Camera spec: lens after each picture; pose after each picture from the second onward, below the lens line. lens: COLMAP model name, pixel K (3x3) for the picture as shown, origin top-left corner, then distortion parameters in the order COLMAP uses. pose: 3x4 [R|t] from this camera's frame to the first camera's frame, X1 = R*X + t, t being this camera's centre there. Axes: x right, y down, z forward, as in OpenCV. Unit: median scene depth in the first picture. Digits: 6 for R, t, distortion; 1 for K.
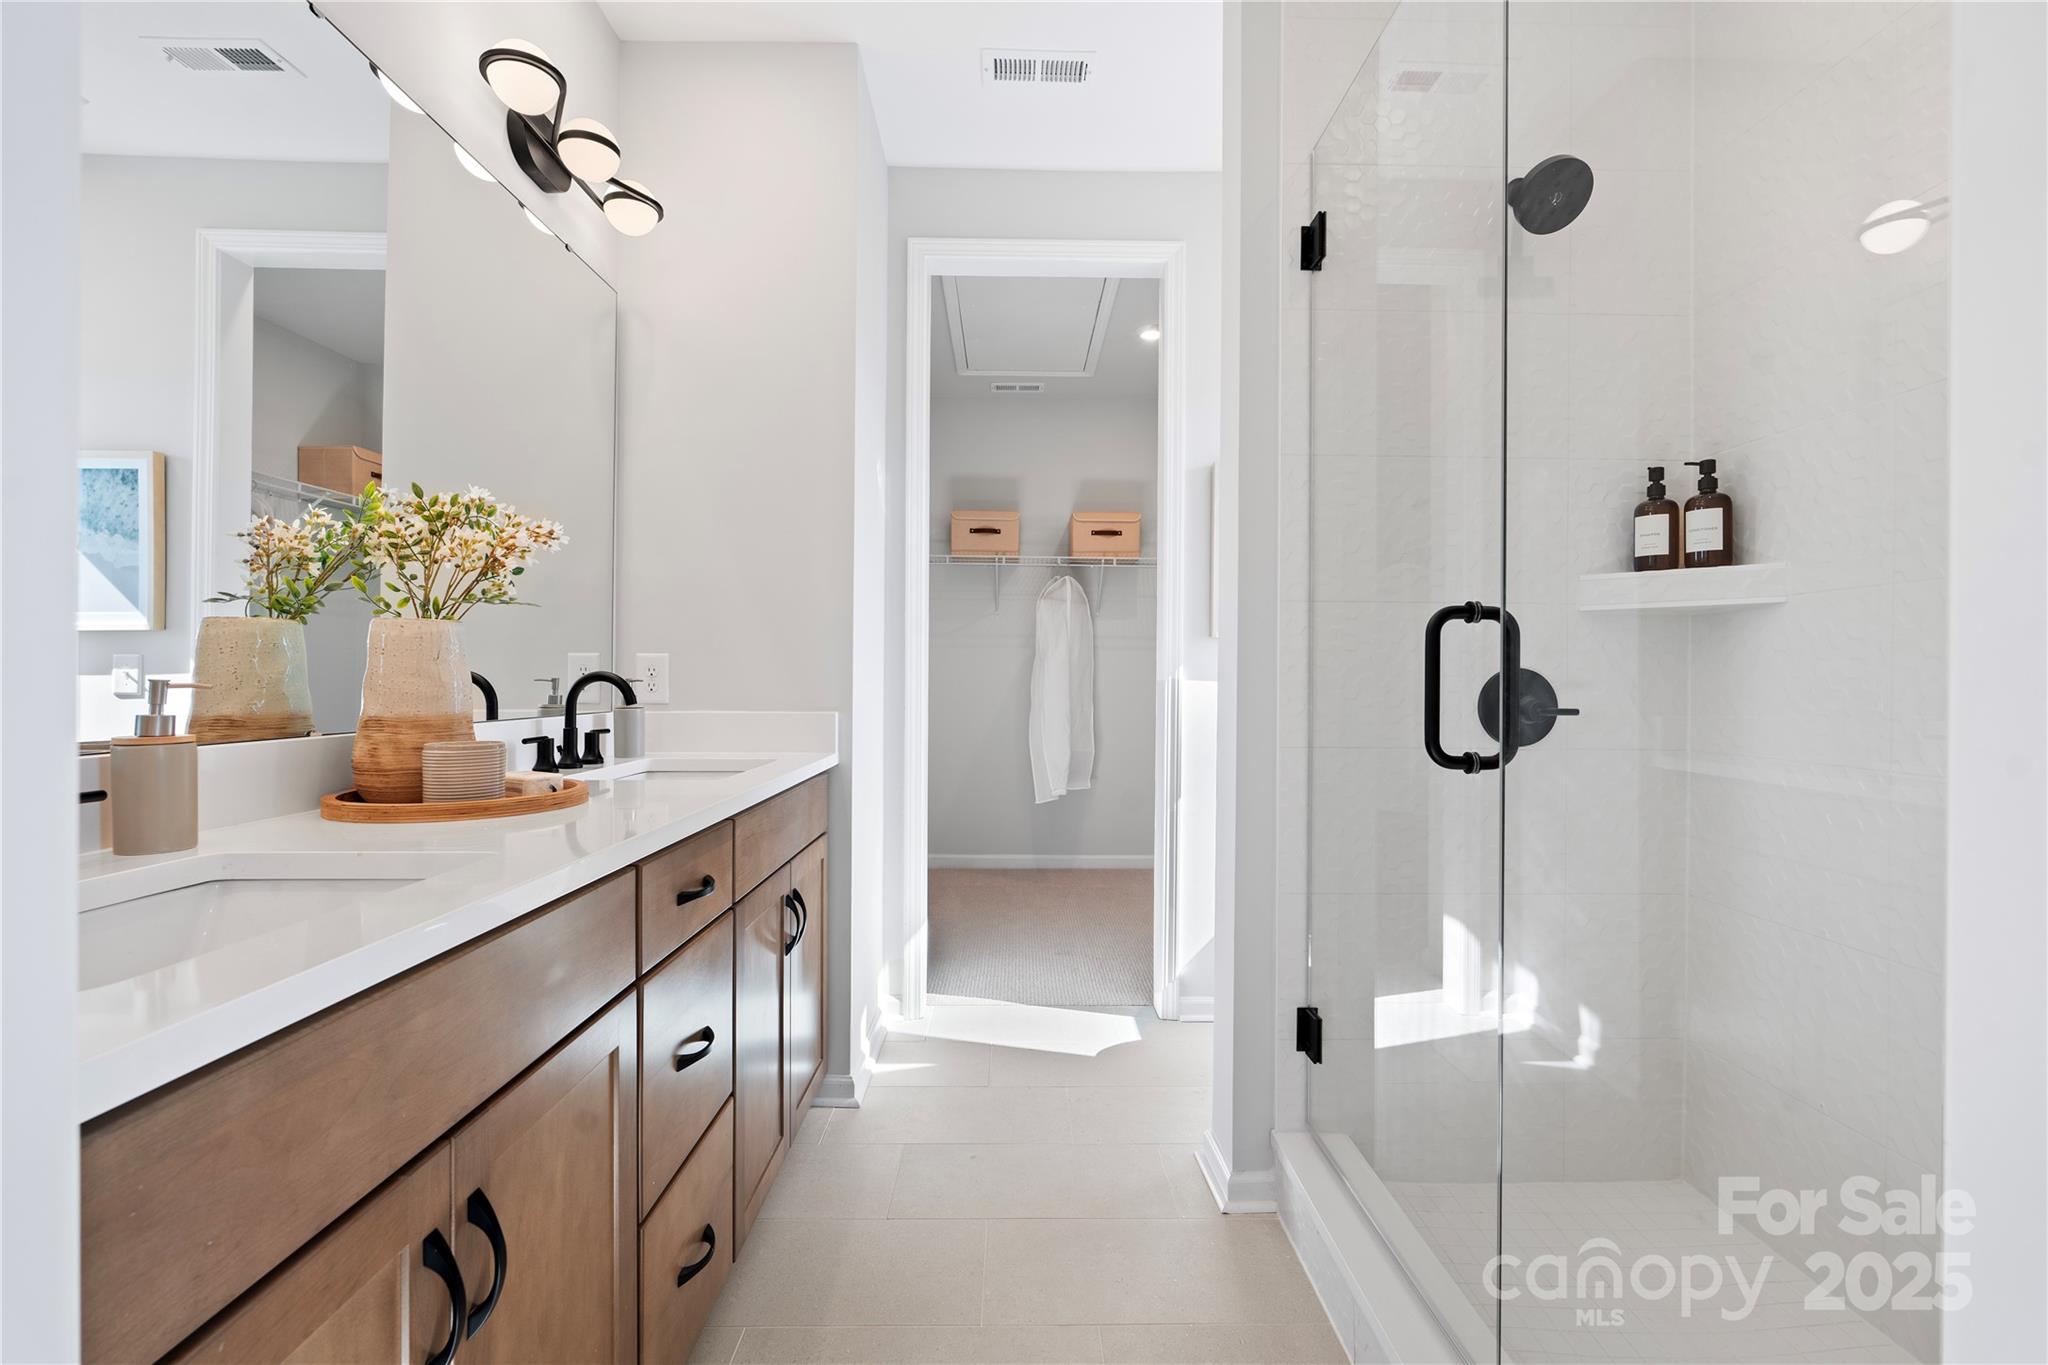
lens RADIAL K [[898.0, 0, 1020.3], [0, 898.0, 682.7], [0, 0, 1]] dist [-0.000241, 0.000594]
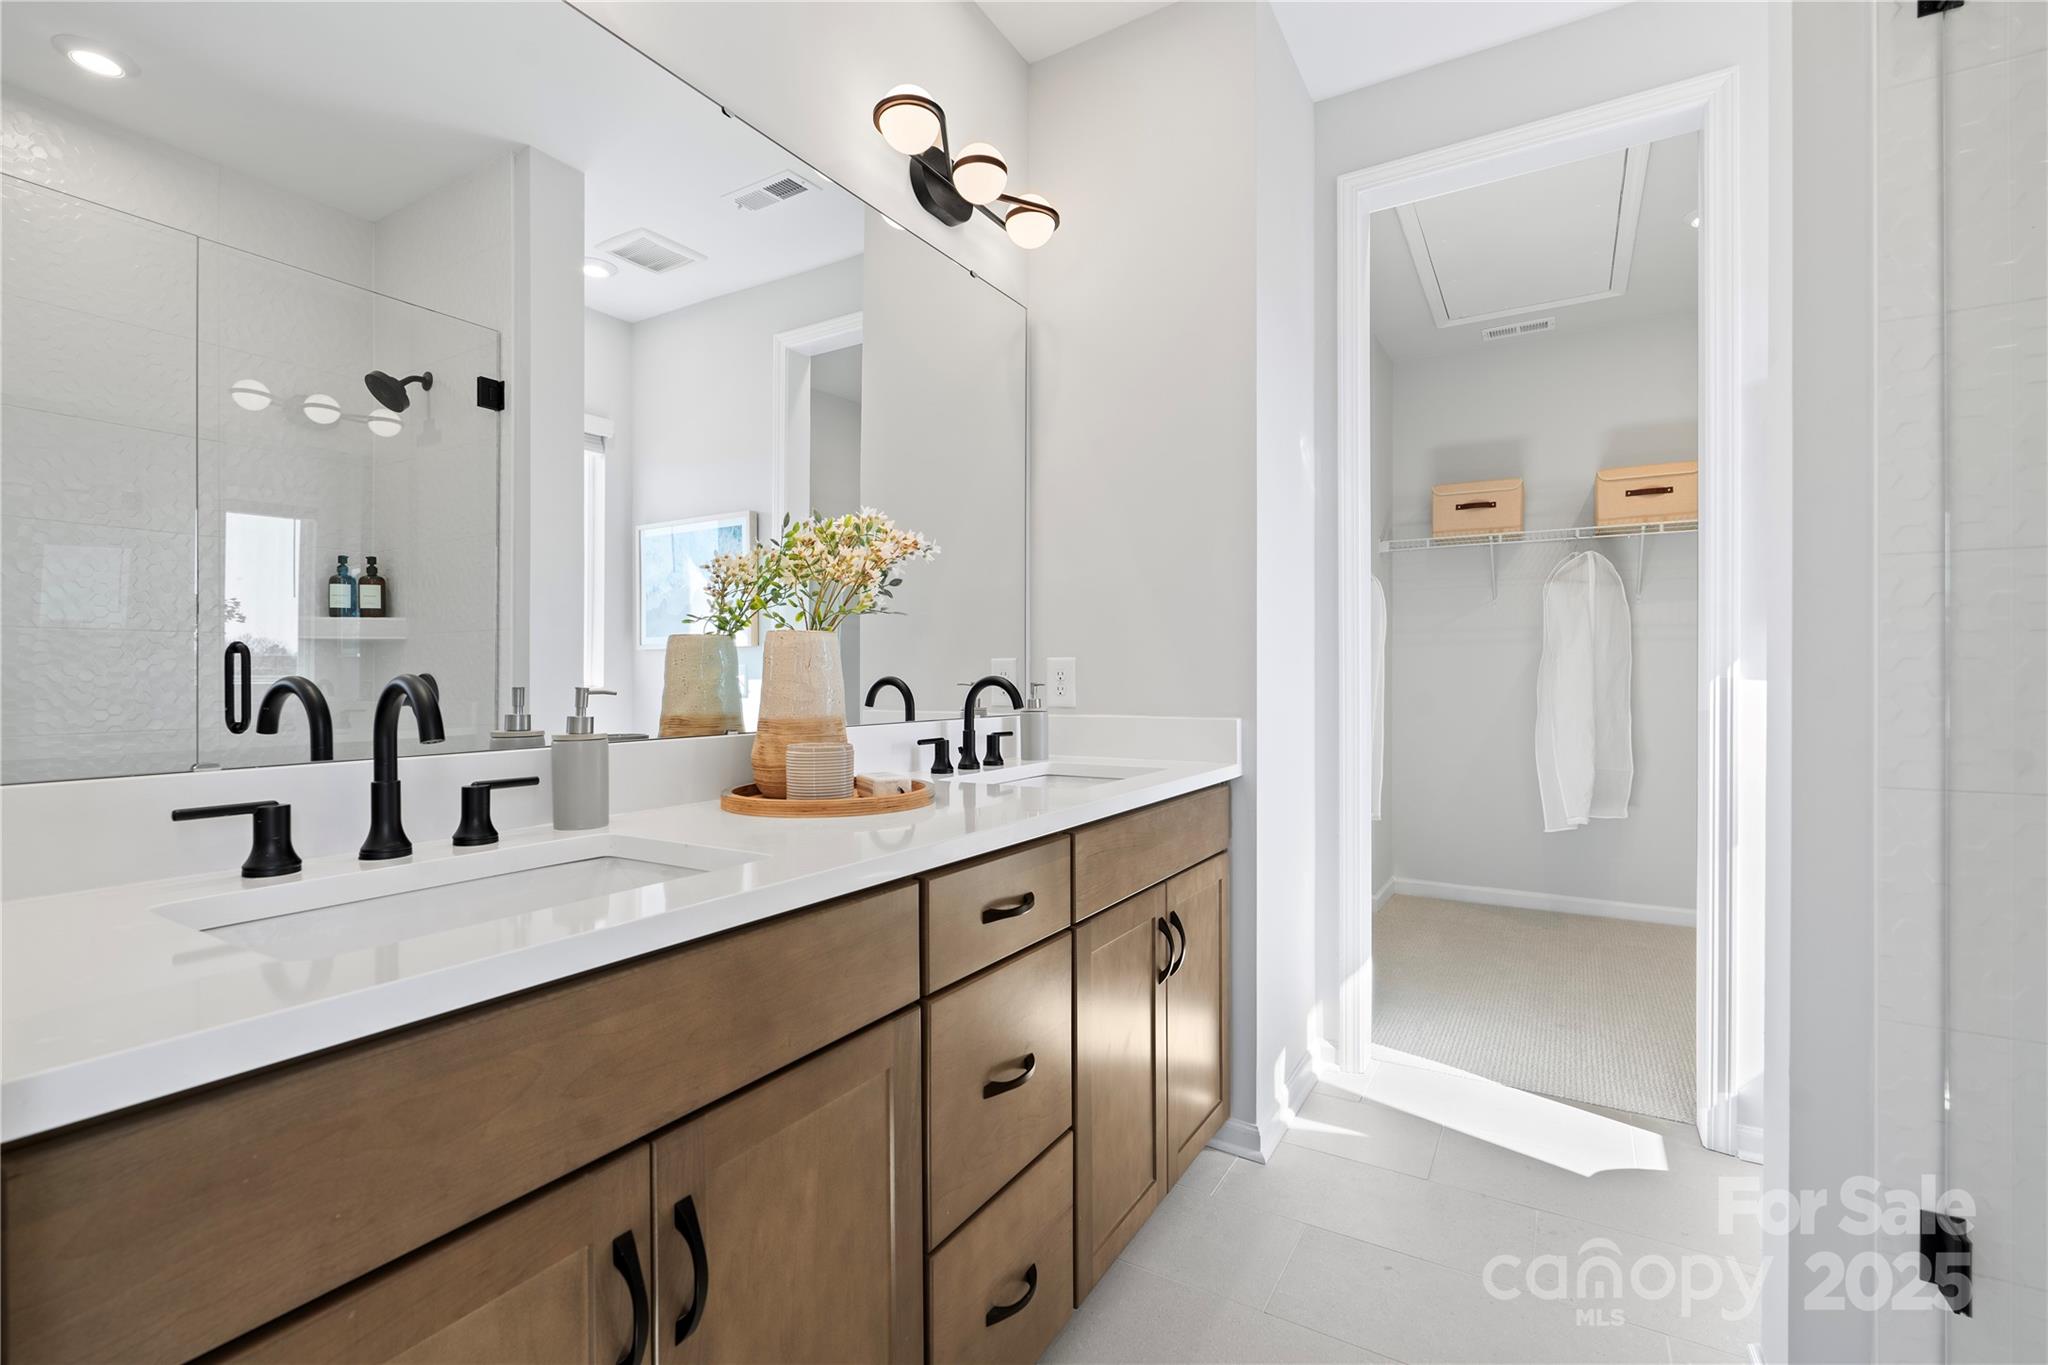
lens RADIAL K [[898.0, 0, 1024.9], [0, 898.0, 683.3], [0, 0, 1]] dist [-0.000241, 0.000594]
pose [[0.854353, -0.004404, -0.519674, 0.089532], [0.003793, 0.999990, -0.002240, -0.001703], [0.519679, -0.000057, 0.854362, 0.127074]]
